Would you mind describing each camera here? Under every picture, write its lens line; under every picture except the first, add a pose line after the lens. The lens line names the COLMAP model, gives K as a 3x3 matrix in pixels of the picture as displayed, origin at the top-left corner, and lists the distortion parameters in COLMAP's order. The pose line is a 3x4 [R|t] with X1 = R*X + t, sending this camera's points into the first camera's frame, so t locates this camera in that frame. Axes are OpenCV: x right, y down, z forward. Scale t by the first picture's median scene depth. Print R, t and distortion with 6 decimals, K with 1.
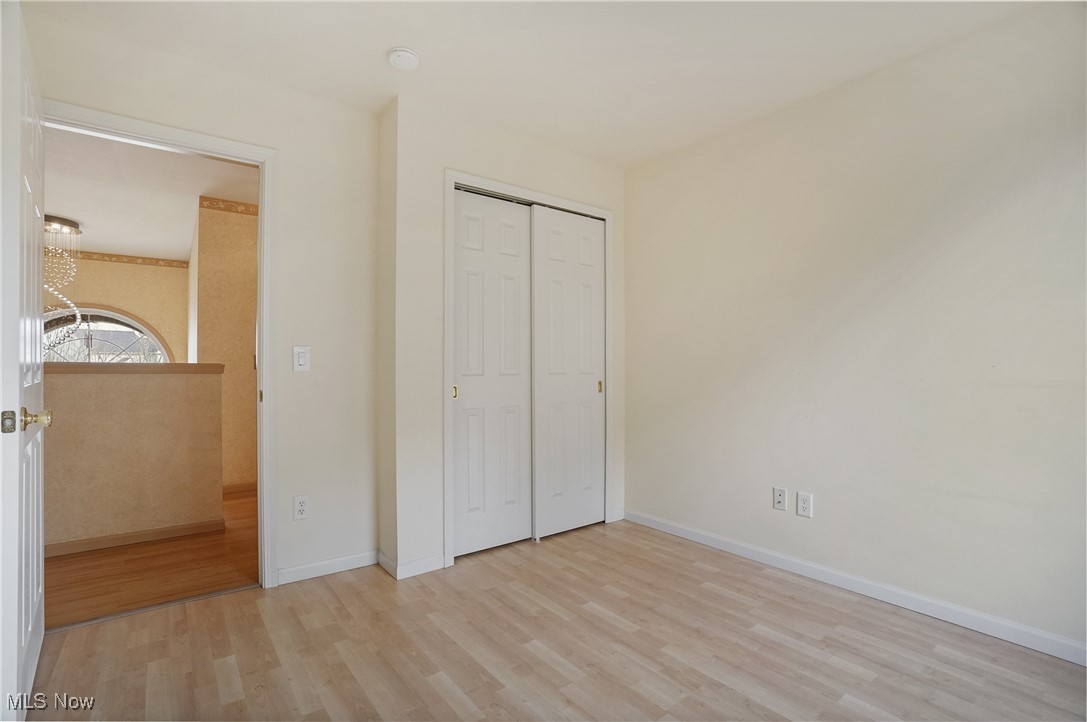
lens RADIAL K [[504.9, 0, 544.2], [0, 504.9, 362.4], [0, 0, 1]] dist [-0.057034, 0.016881]
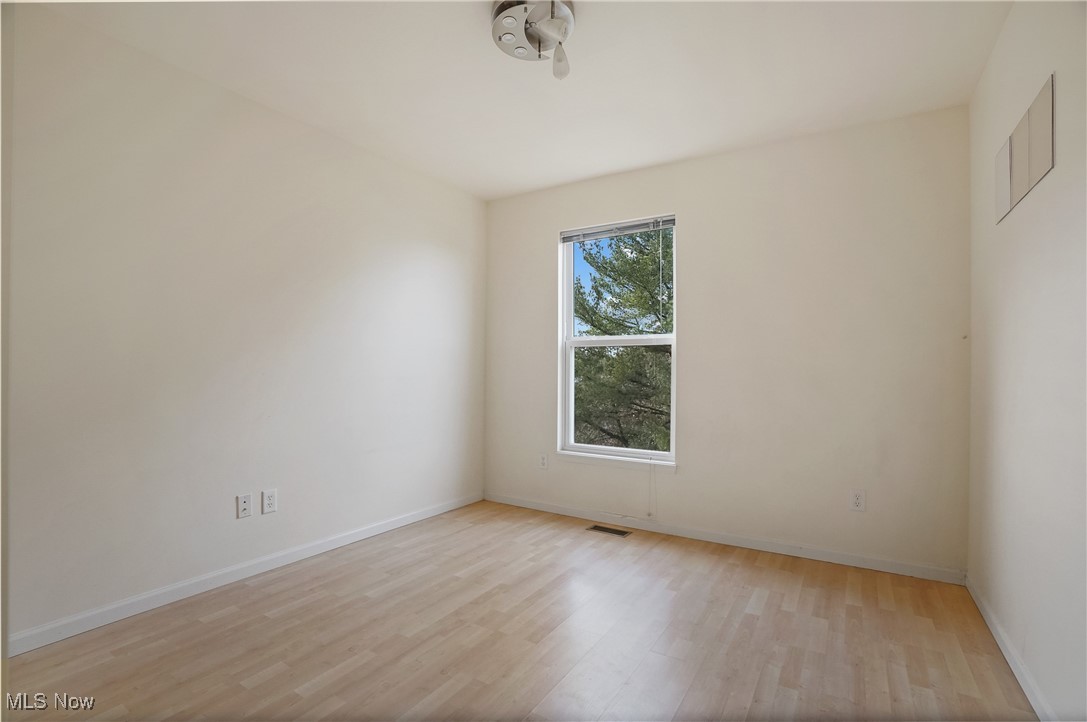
lens RADIAL K [[504.9, 0, 540.4], [0, 504.9, 363.9], [0, 0, 1]] dist [-0.057034, 0.016881]
pose [[-0.334563, -0.000258, 0.942373, -0.662500], [-0.010786, 0.999936, -0.003556, -0.001733], [-0.942312, -0.011354, -0.334544, 0.849237]]
